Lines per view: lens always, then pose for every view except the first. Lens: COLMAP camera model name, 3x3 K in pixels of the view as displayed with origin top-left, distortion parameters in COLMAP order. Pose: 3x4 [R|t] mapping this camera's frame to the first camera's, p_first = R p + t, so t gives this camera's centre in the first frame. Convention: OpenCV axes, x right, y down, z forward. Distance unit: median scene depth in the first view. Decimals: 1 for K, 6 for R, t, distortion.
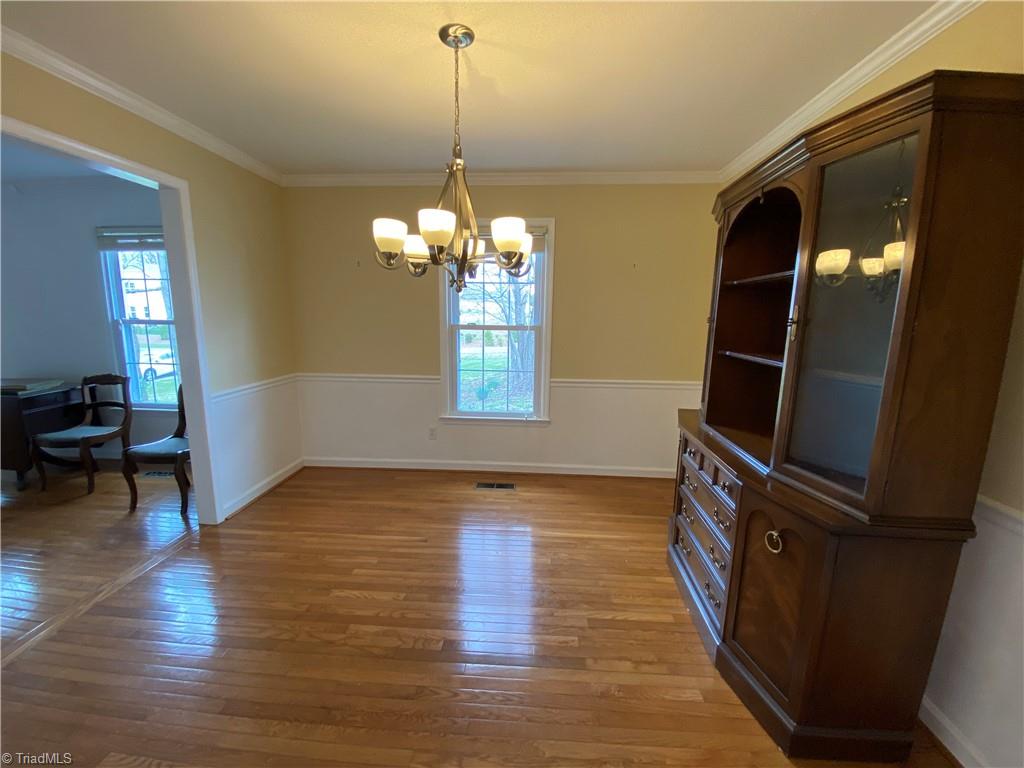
lens RADIAL K [[422.8, 0, 515.1], [0, 422.8, 384.3], [0, 0, 1]] dist [0.008487, -0.014152]
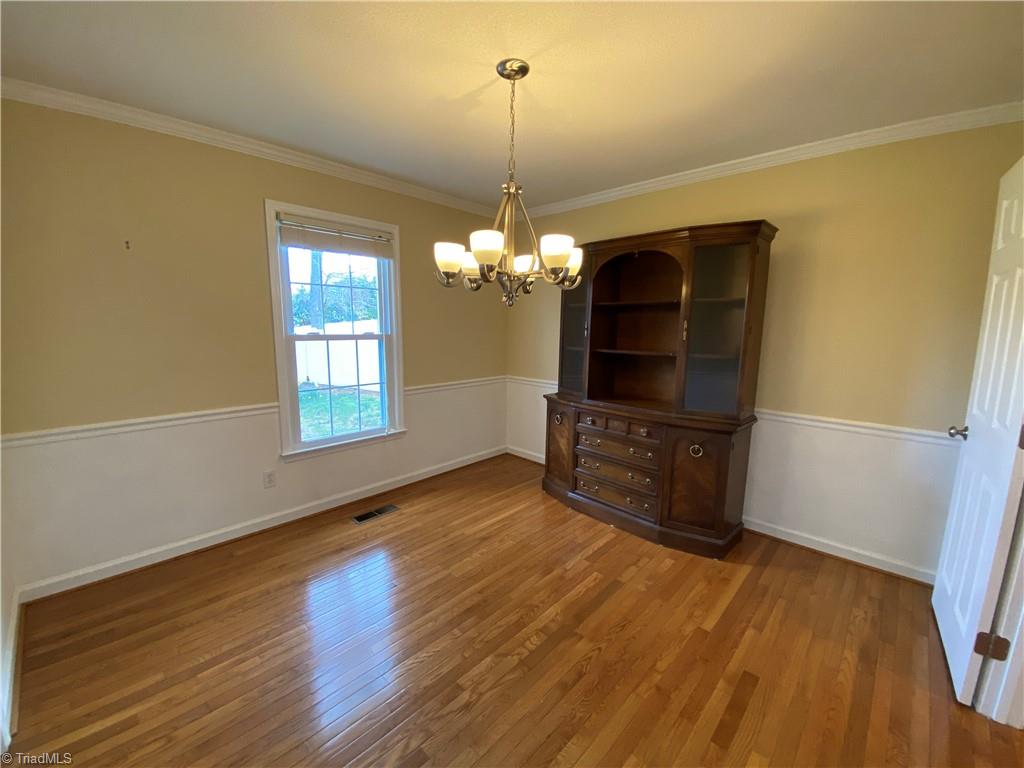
lens RADIAL K [[422.8, 0, 530.1], [0, 422.8, 378.6], [0, 0, 1]] dist [0.008487, -0.014152]
pose [[0.634431, -0.116736, 0.764114, -0.549097], [0.123729, 0.991121, 0.048687, -0.052178], [-0.763013, 0.063654, 0.643242, 0.163775]]
